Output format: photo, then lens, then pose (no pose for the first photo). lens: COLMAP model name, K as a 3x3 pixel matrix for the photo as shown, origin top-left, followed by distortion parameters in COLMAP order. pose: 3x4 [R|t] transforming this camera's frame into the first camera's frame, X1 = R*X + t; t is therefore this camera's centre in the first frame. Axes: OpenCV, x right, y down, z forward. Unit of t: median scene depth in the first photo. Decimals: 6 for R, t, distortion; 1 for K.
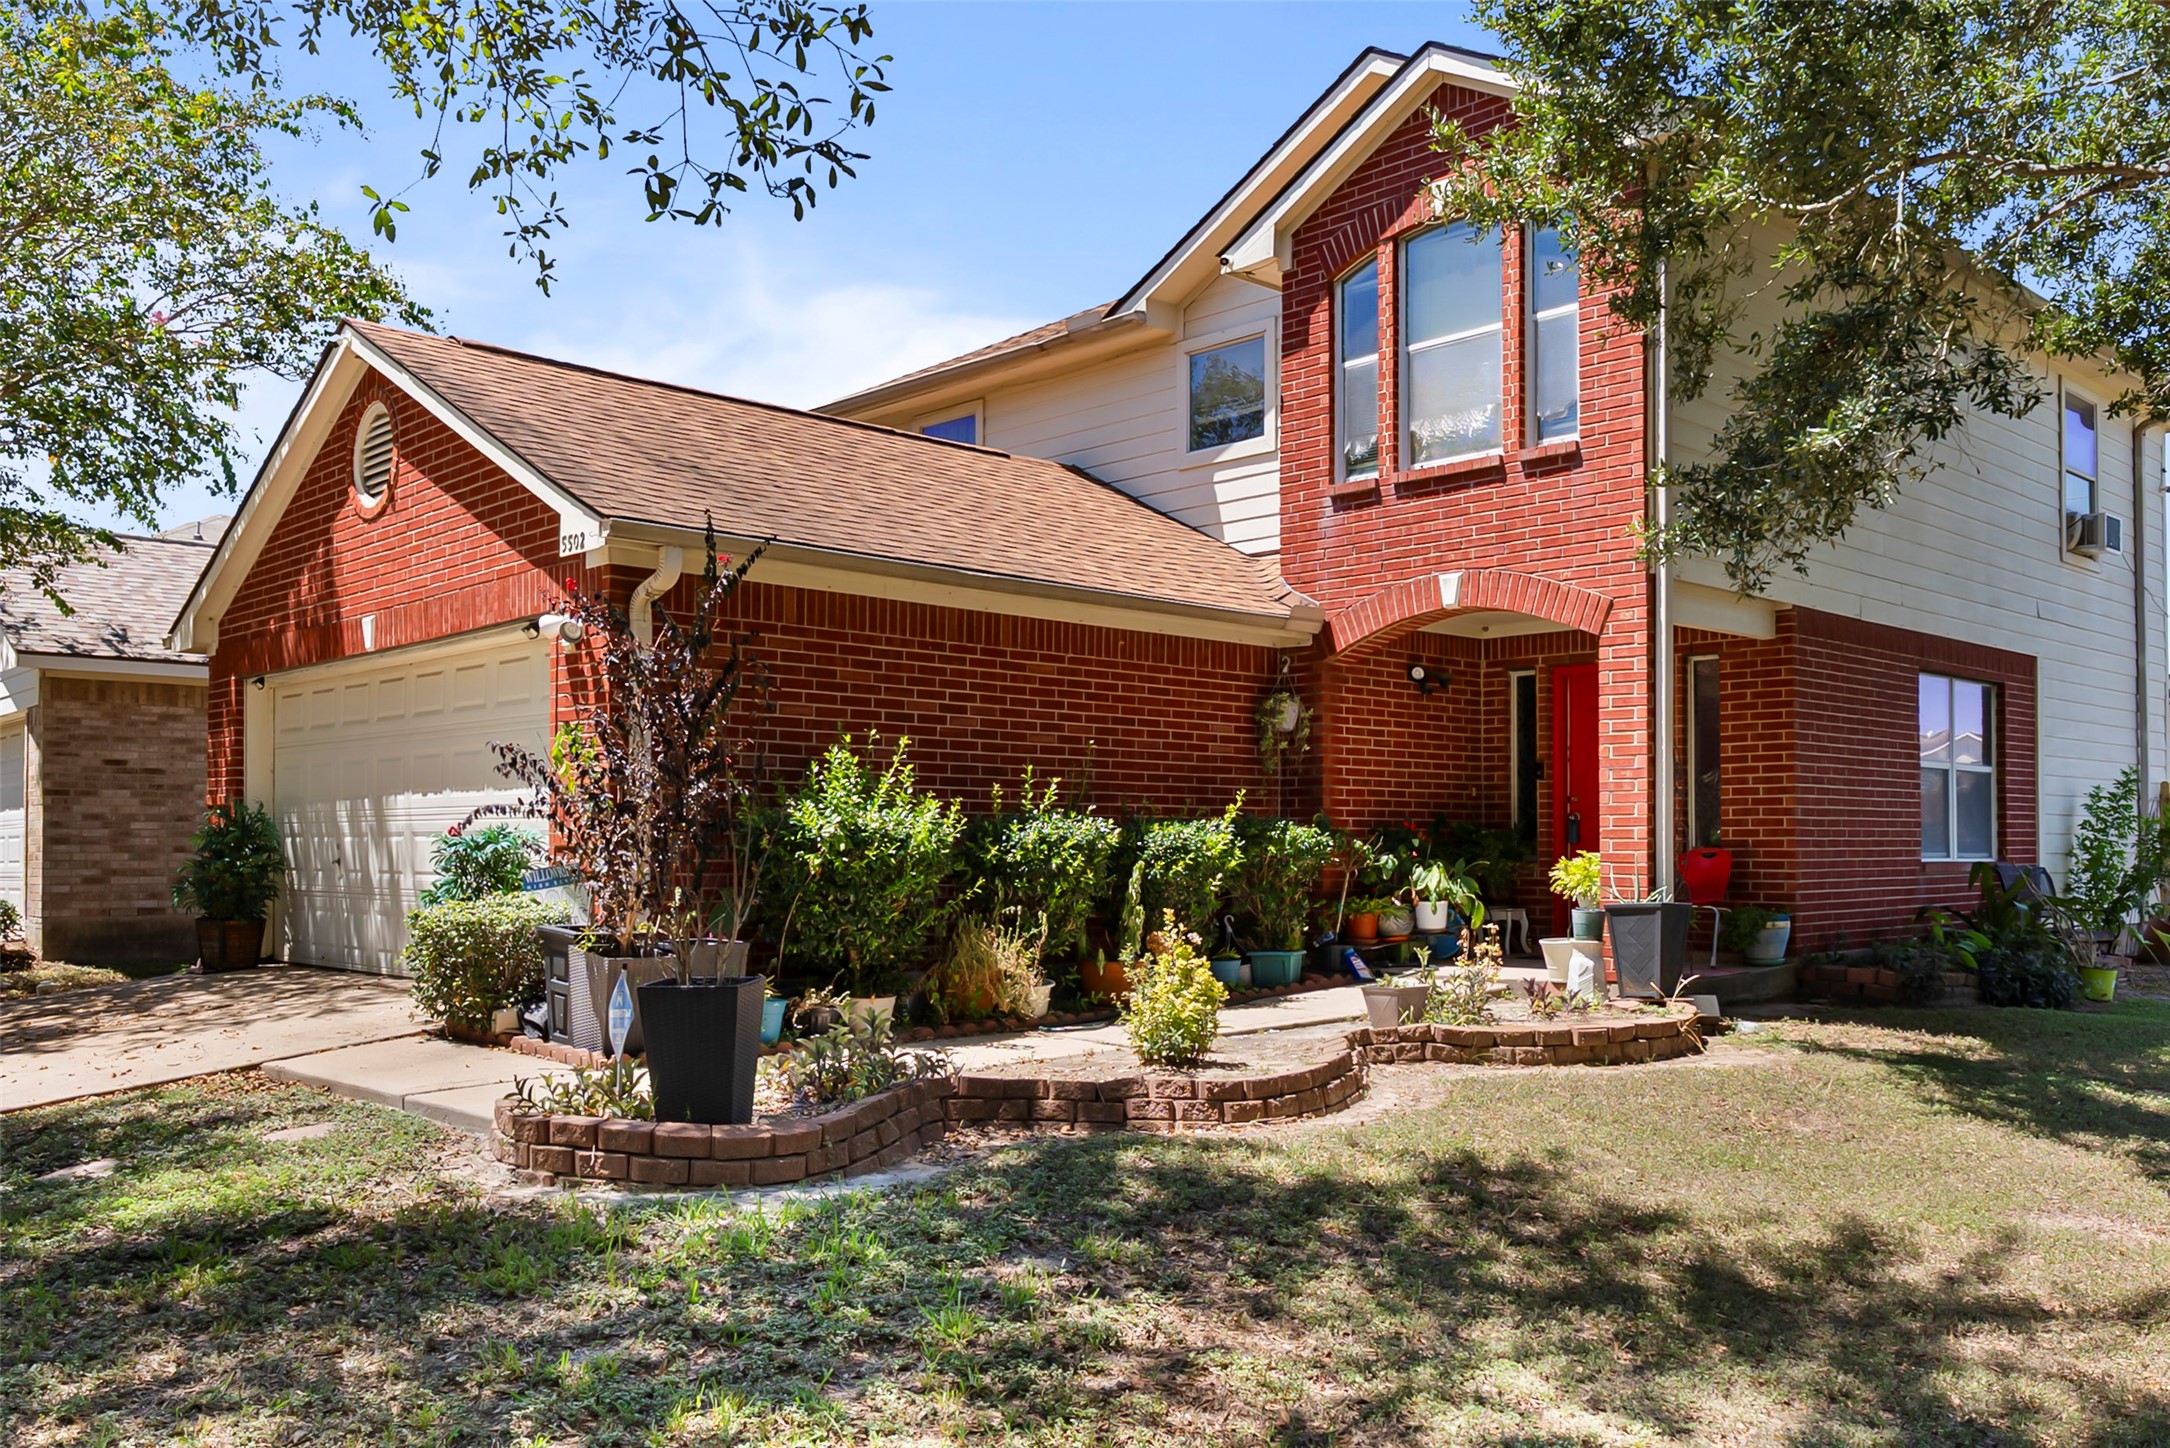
lens RADIAL K [[1749.4, 0, 1085.0], [0, 1749.4, 724.0], [0, 0, 1]] dist [-0.000368, -0.000713]
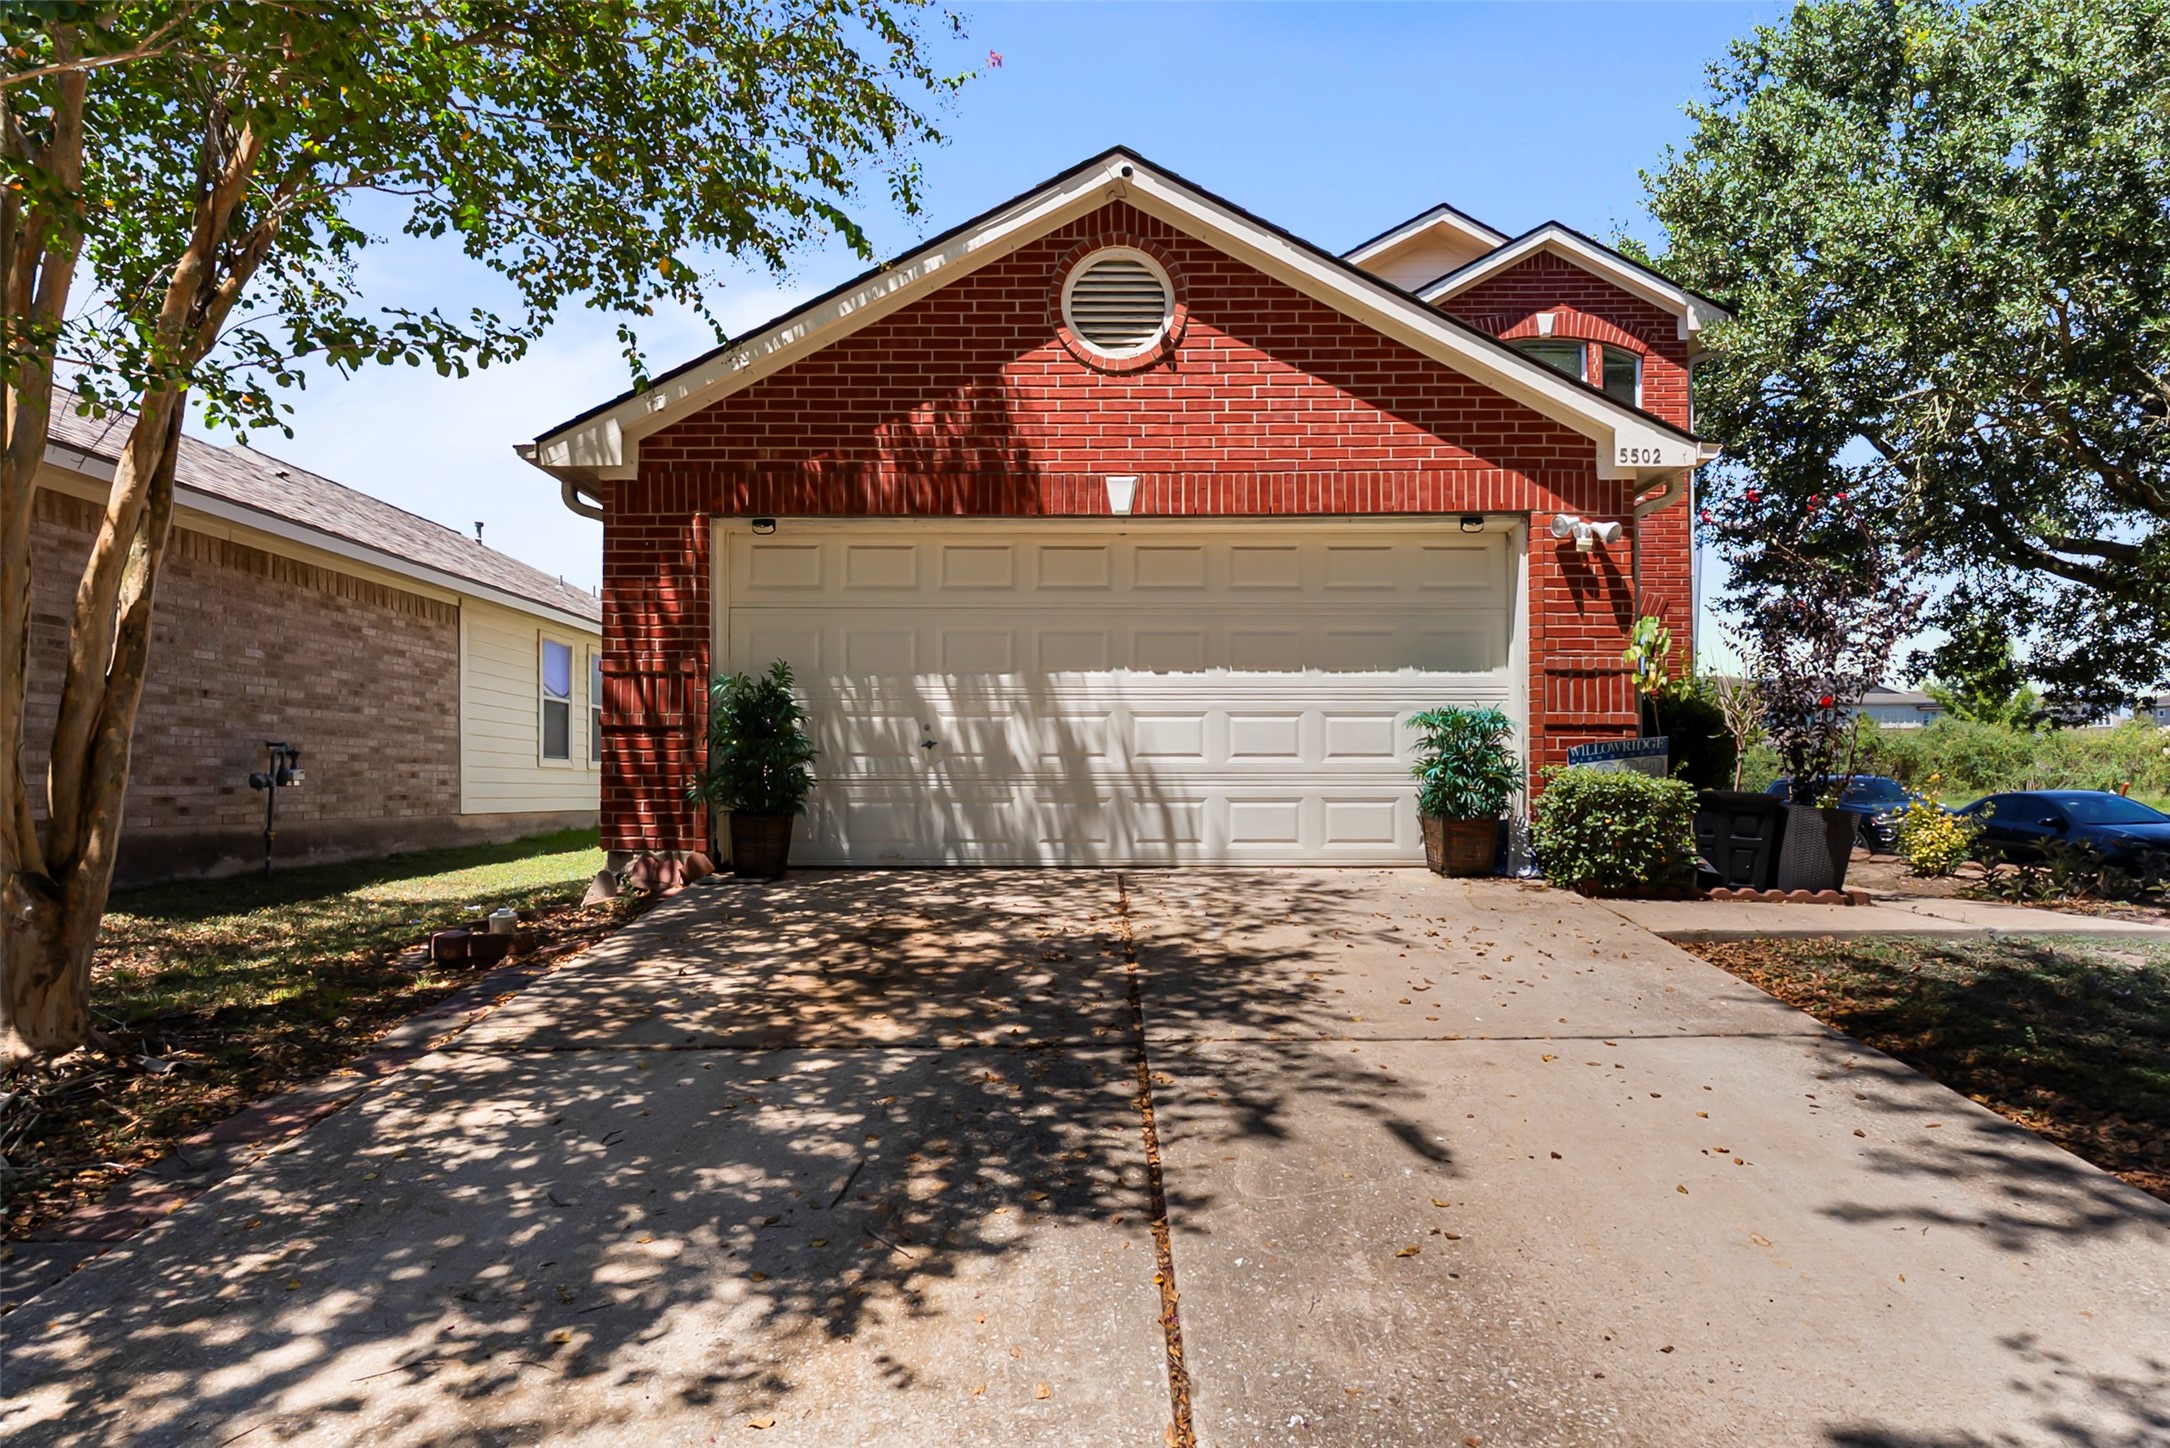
lens RADIAL K [[1215.8, 0, 1085.0], [0, 1215.8, 724.0], [0, 0, 1]] dist [-0.000163, 0.000029]
pose [[0.691361, 0.028993, 0.721928, -0.864866], [-0.050617, 0.998683, 0.008366, 0.063174], [-0.720735, -0.042325, 0.691918, 0.552654]]
